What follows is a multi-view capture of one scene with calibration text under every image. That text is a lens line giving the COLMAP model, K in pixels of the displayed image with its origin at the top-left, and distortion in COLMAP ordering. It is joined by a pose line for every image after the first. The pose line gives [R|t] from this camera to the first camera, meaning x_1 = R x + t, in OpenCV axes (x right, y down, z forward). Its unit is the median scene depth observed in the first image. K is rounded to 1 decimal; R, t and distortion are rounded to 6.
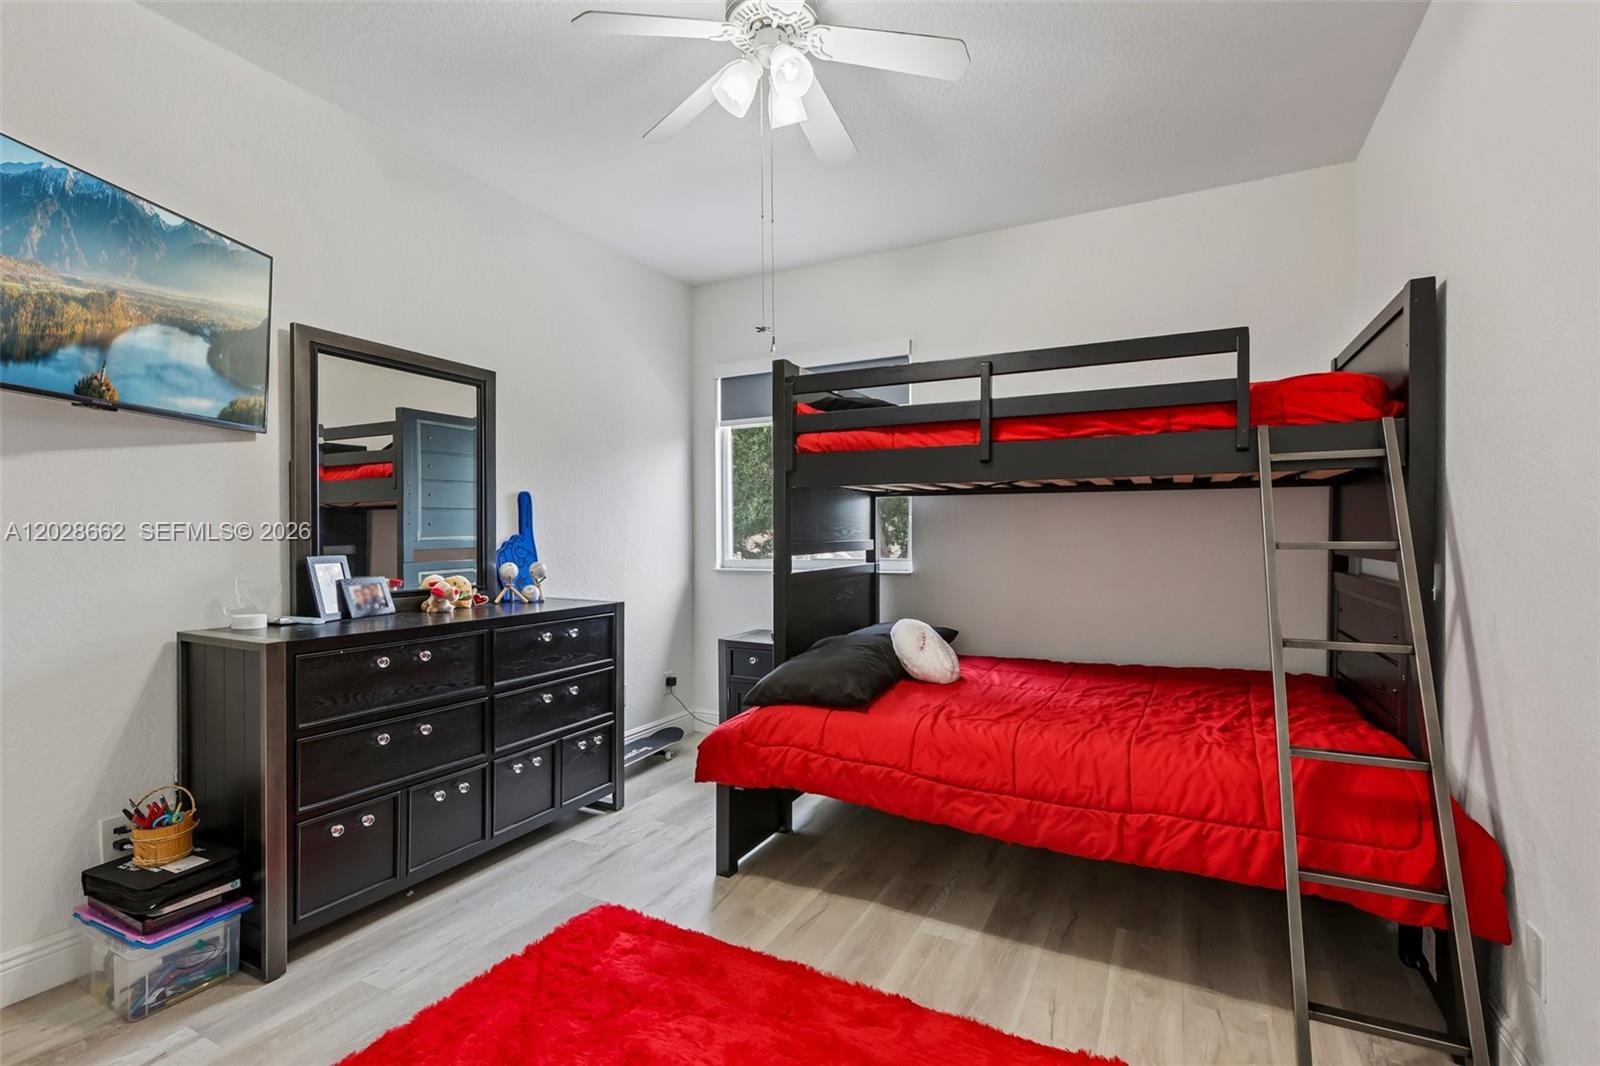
lens RADIAL K [[727.2, 0, 796.6], [0, 727.2, 541.6], [0, 0, 1]] dist [0.002657, 0.000429]
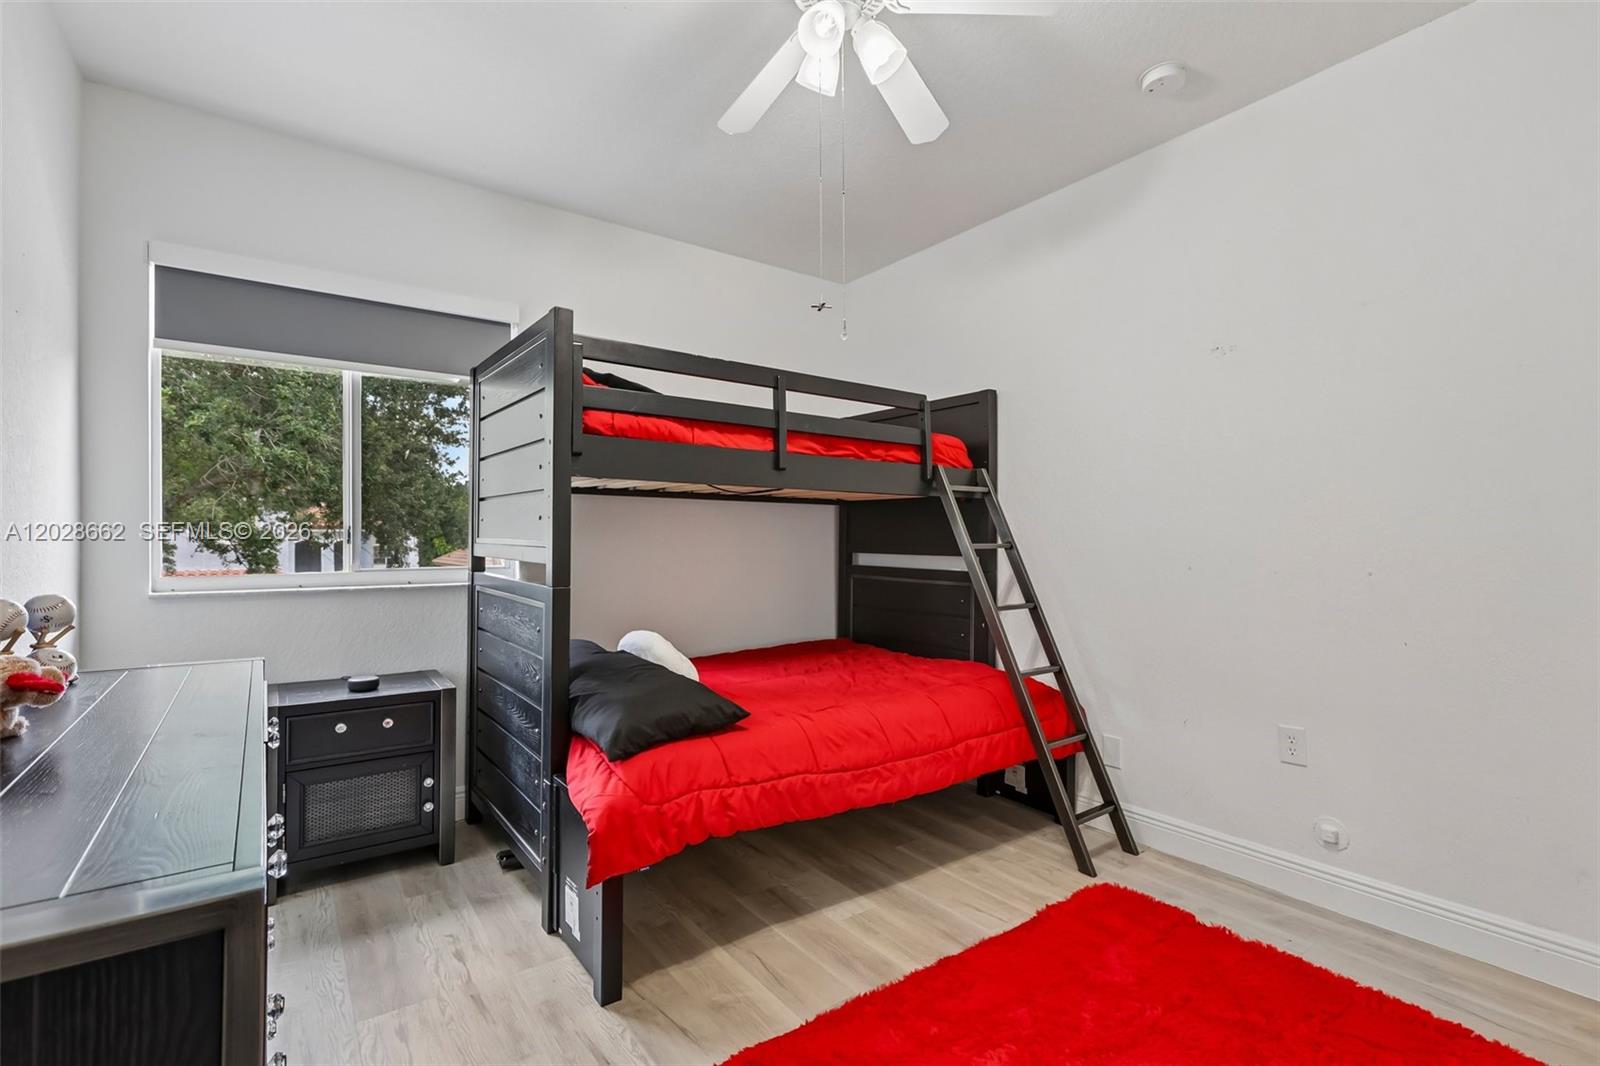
lens RADIAL K [[736.3, 0, 792.3], [0, 736.3, 531.5], [0, 0, 1]] dist [0.005545, 0.000430]
pose [[0.448340, 0.012263, 0.893779, -0.758289], [0.003616, 0.999873, -0.015532, -0.002324], [-0.893856, 0.010196, 0.448239, 0.550691]]
